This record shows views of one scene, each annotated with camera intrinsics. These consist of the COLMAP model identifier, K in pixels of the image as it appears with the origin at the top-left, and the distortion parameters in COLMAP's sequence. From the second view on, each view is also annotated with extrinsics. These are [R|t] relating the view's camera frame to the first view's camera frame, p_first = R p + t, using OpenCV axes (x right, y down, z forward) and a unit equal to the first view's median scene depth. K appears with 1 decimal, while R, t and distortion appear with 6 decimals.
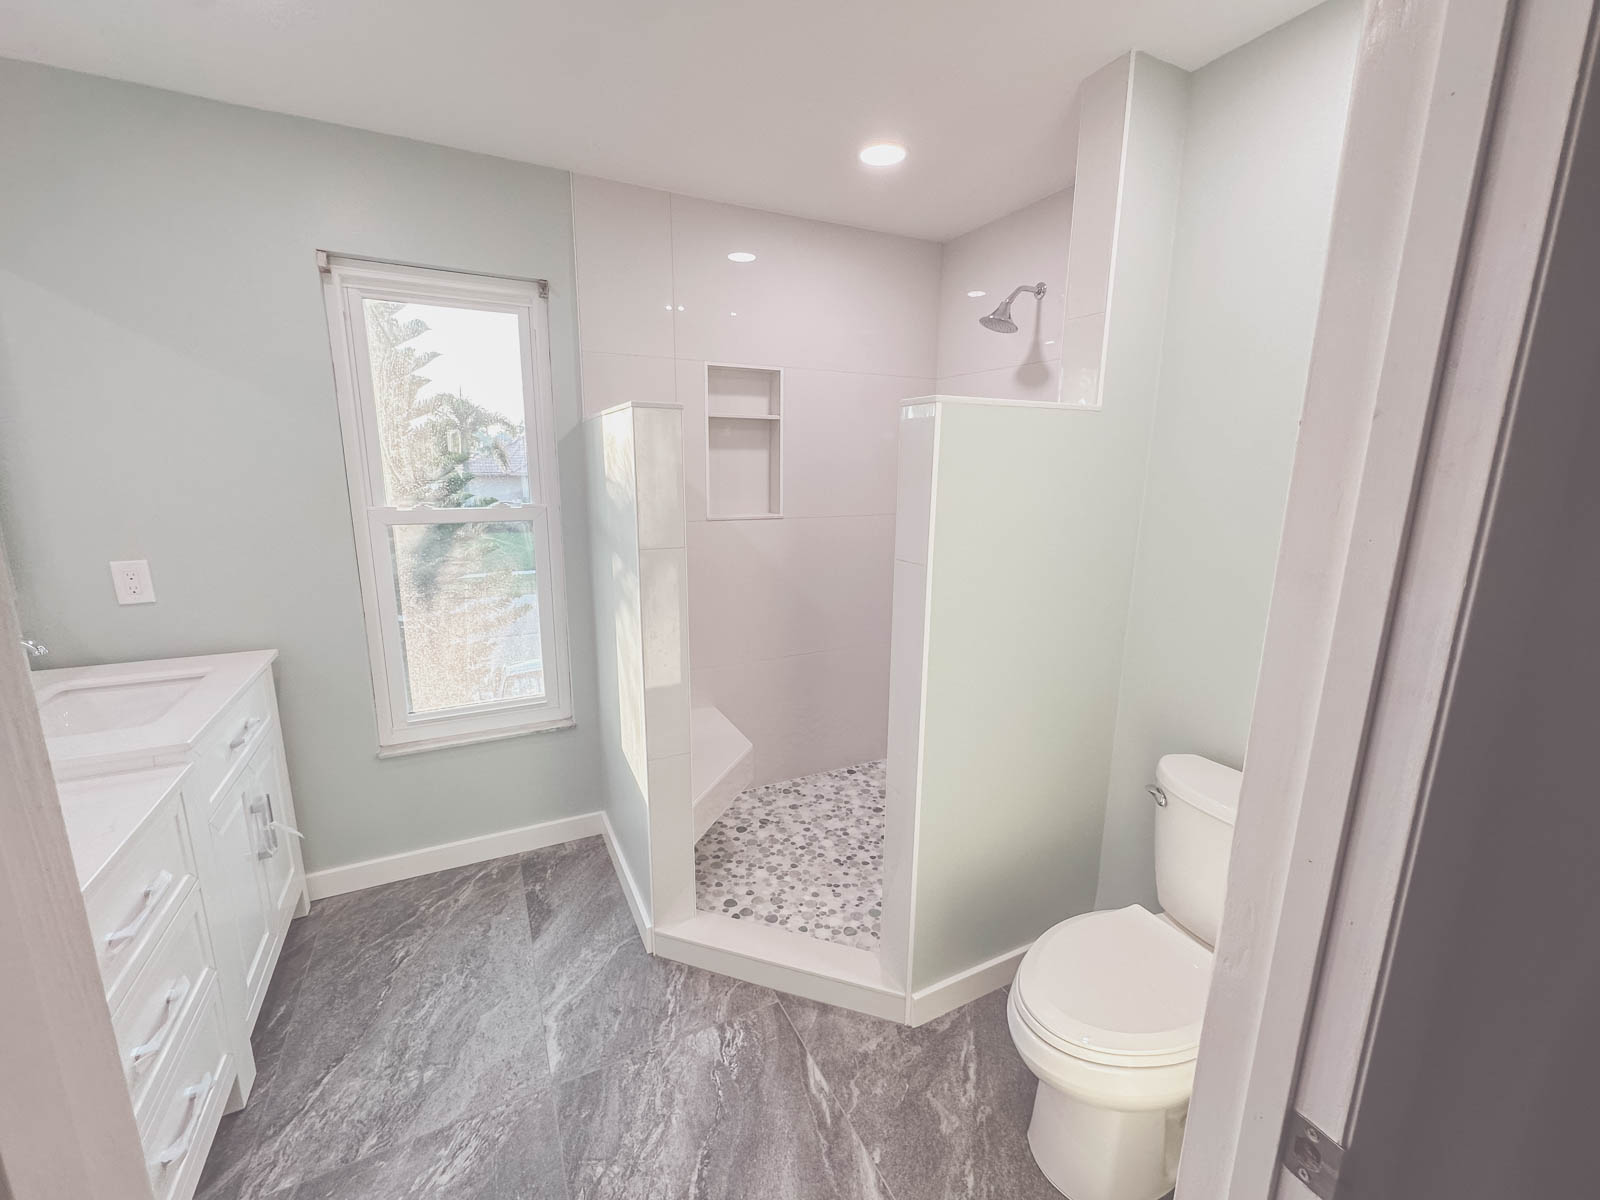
lens RADIAL K [[640.9, 0, 759.1], [0, 640.9, 592.9], [0, 0, 1]] dist [-0.011297, 0.000414]
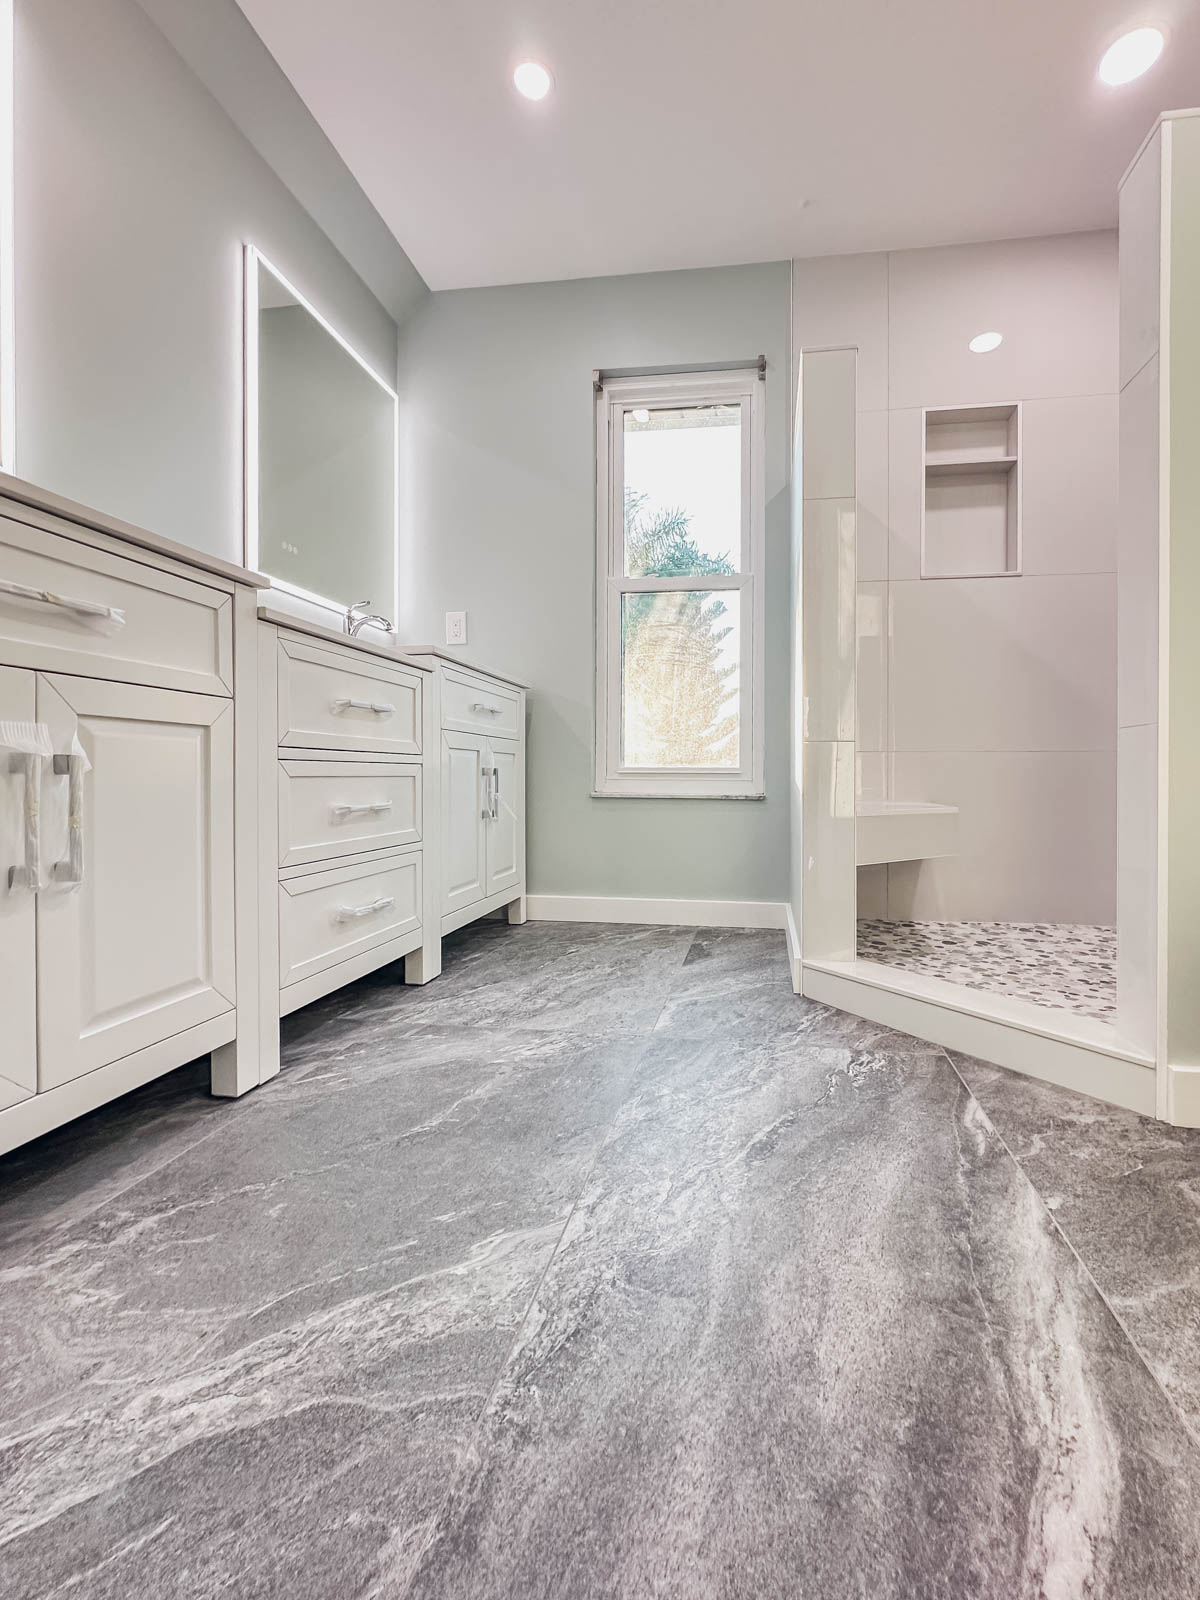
lens RADIAL K [[640.9, 0, 661.0], [0, 640.9, 782.2], [0, 0, 1]] dist [-0.011297, 0.000414]
pose [[0.834535, 0.012887, -0.550805, 0.157850], [-0.118197, 0.980638, -0.156139, 0.495879], [0.538128, 0.195407, 0.819899, 0.173948]]
